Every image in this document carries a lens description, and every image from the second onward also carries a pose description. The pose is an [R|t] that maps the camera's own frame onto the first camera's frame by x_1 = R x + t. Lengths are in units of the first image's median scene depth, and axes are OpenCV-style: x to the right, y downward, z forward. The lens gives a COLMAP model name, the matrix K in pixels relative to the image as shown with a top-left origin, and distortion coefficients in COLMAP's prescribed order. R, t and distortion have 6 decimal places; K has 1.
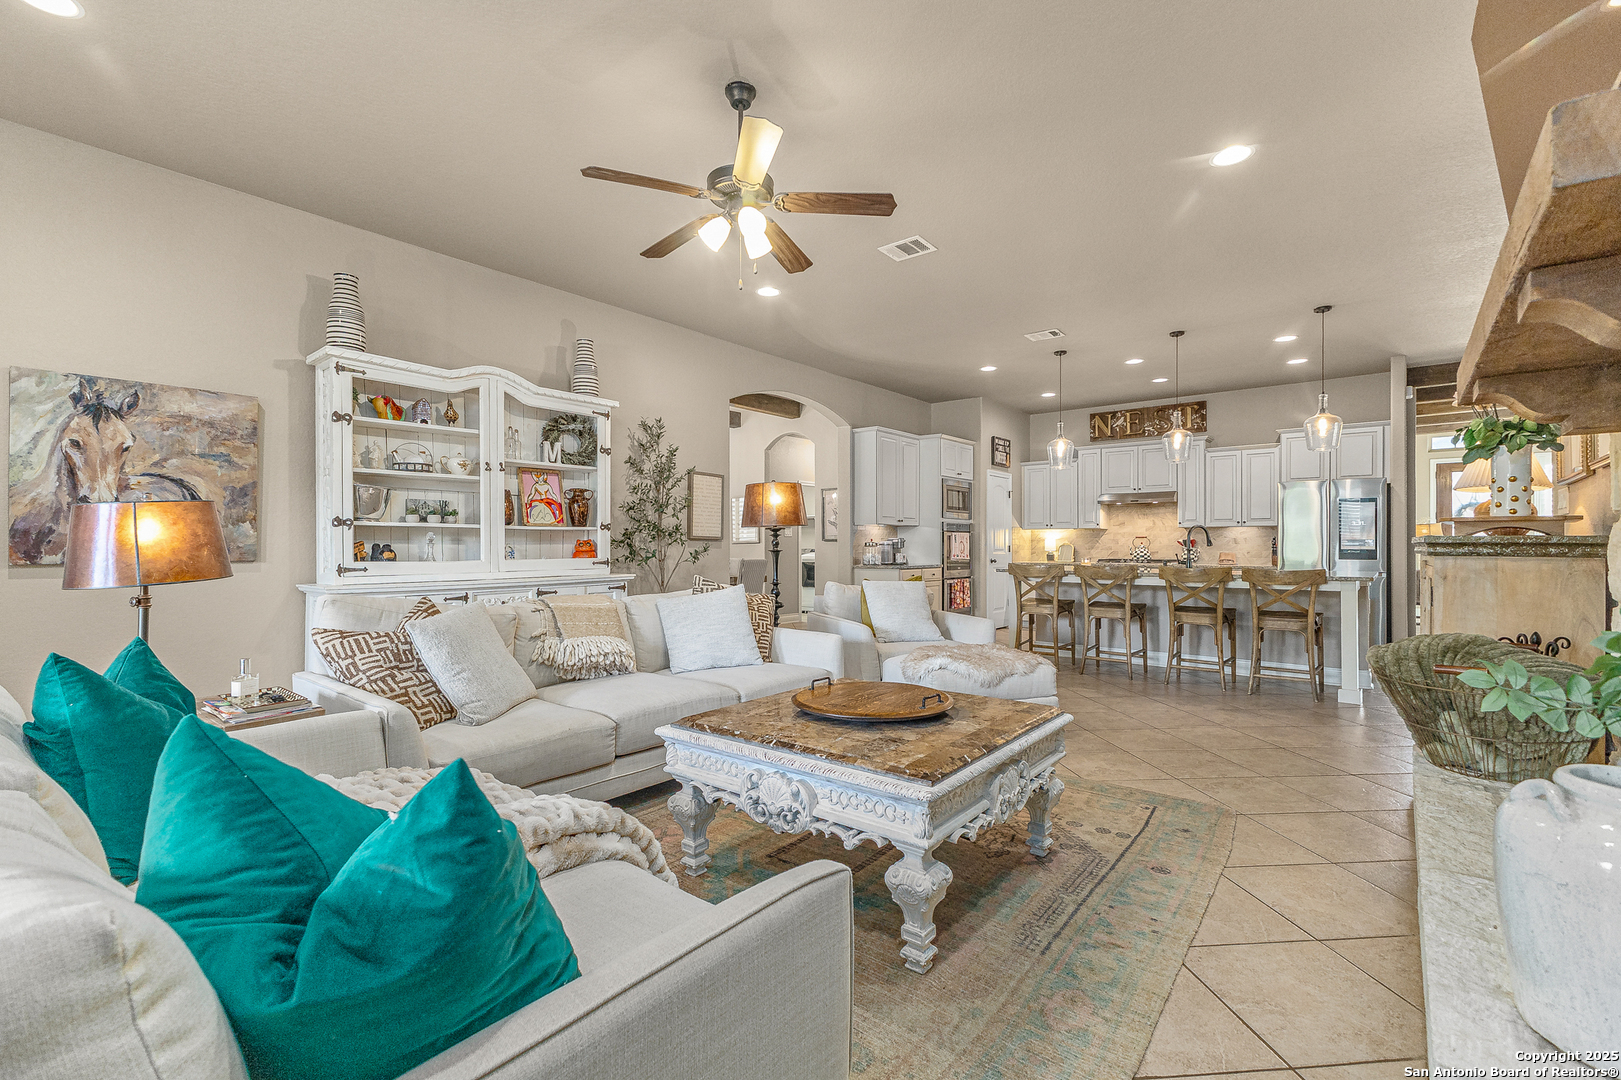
lens RADIAL K [[716.1, 0, 810.5], [0, 716.1, 540.0], [0, 0, 1]] dist [-0.004327, -0.000699]
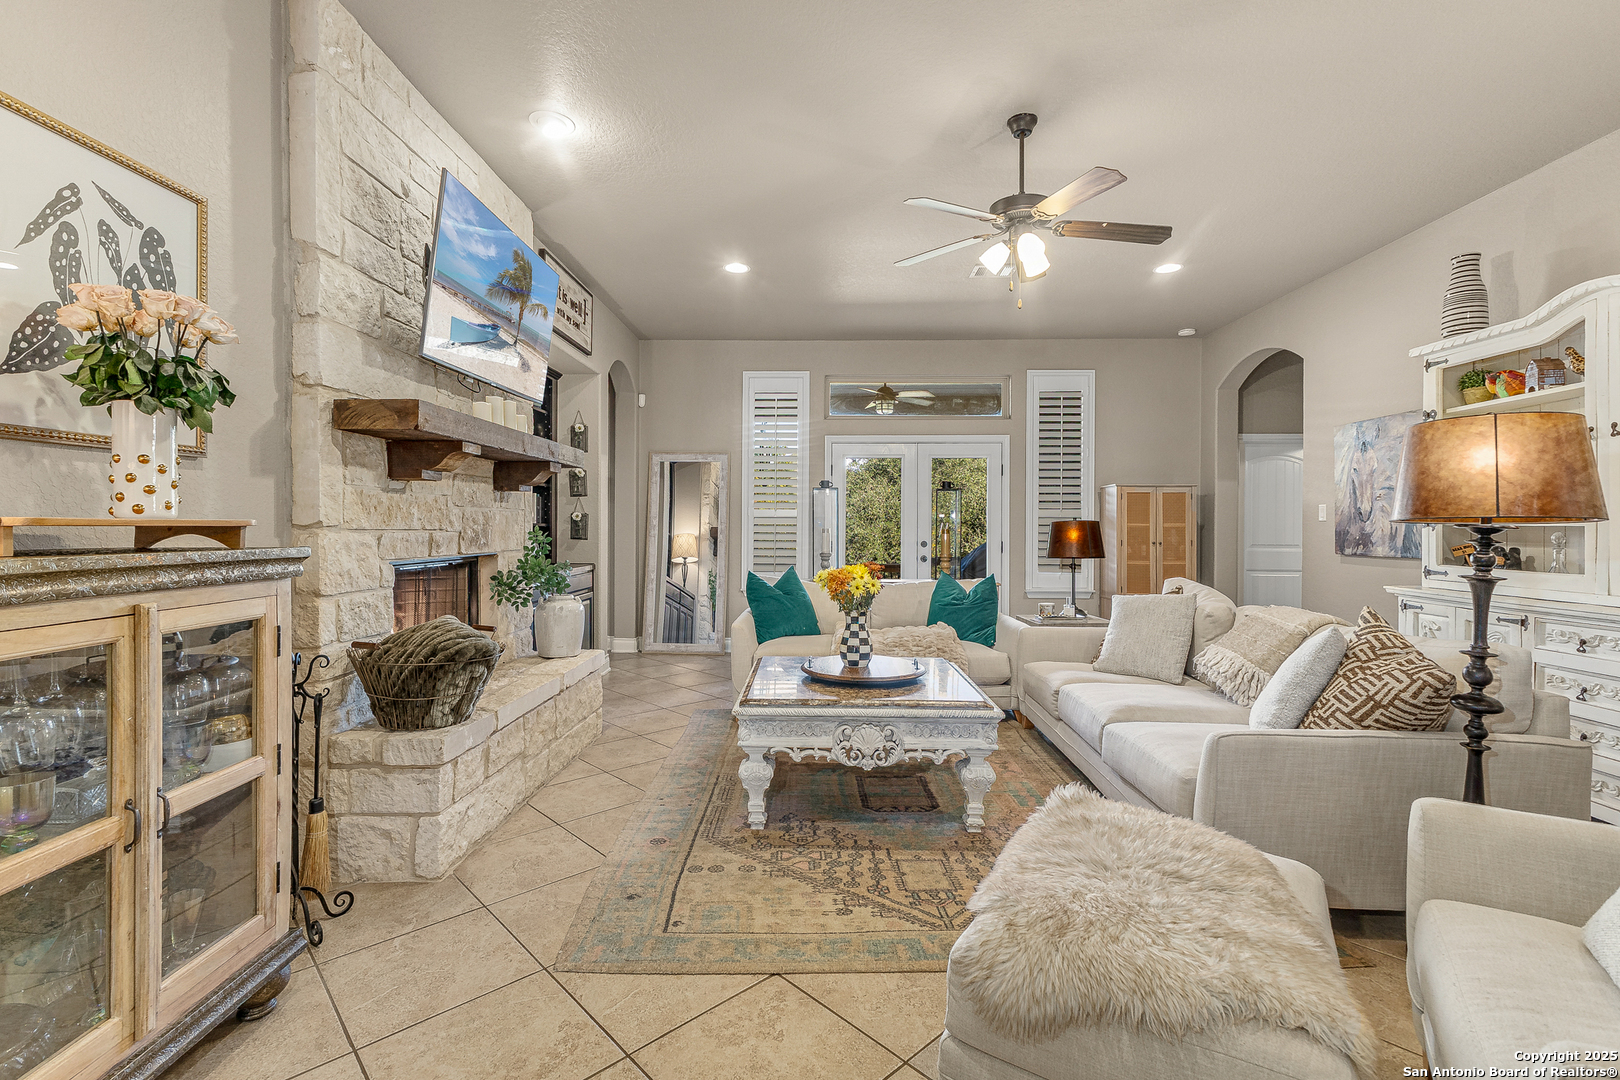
lens RADIAL K [[715.7, 0, 810.0], [0, 715.7, 540.0], [0, 0, 1]] dist [-0.004327, -0.000699]
pose [[-0.787283, 0.012336, -0.616469, 0.831187], [0.002926, 0.999863, 0.016271, -0.027960], [0.616585, 0.011006, -0.787211, 1.702985]]
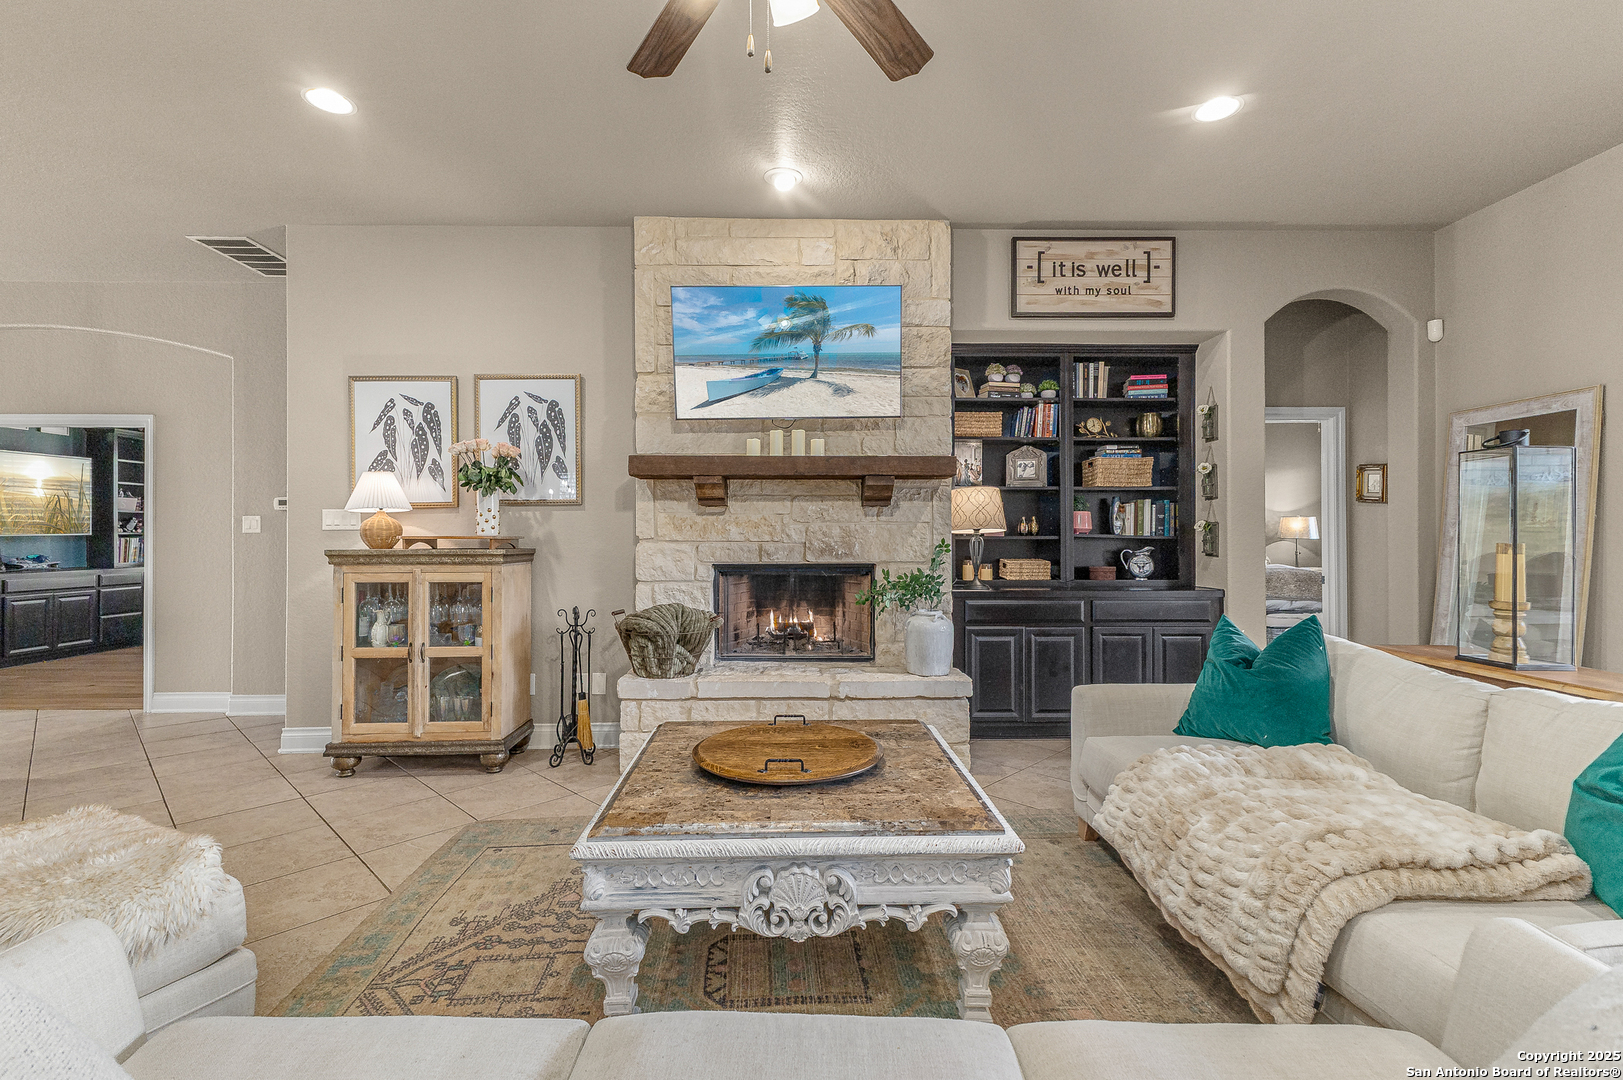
lens RADIAL K [[717.0, 0, 811.5], [0, 717.0, 540.0], [0, 0, 1]] dist [-0.004327, -0.000699]
pose [[-0.647109, 0.005522, 0.762378, -0.515505], [-0.000536, 0.999970, -0.007697, -0.019482], [-0.762398, -0.005389, -0.647087, 1.331578]]
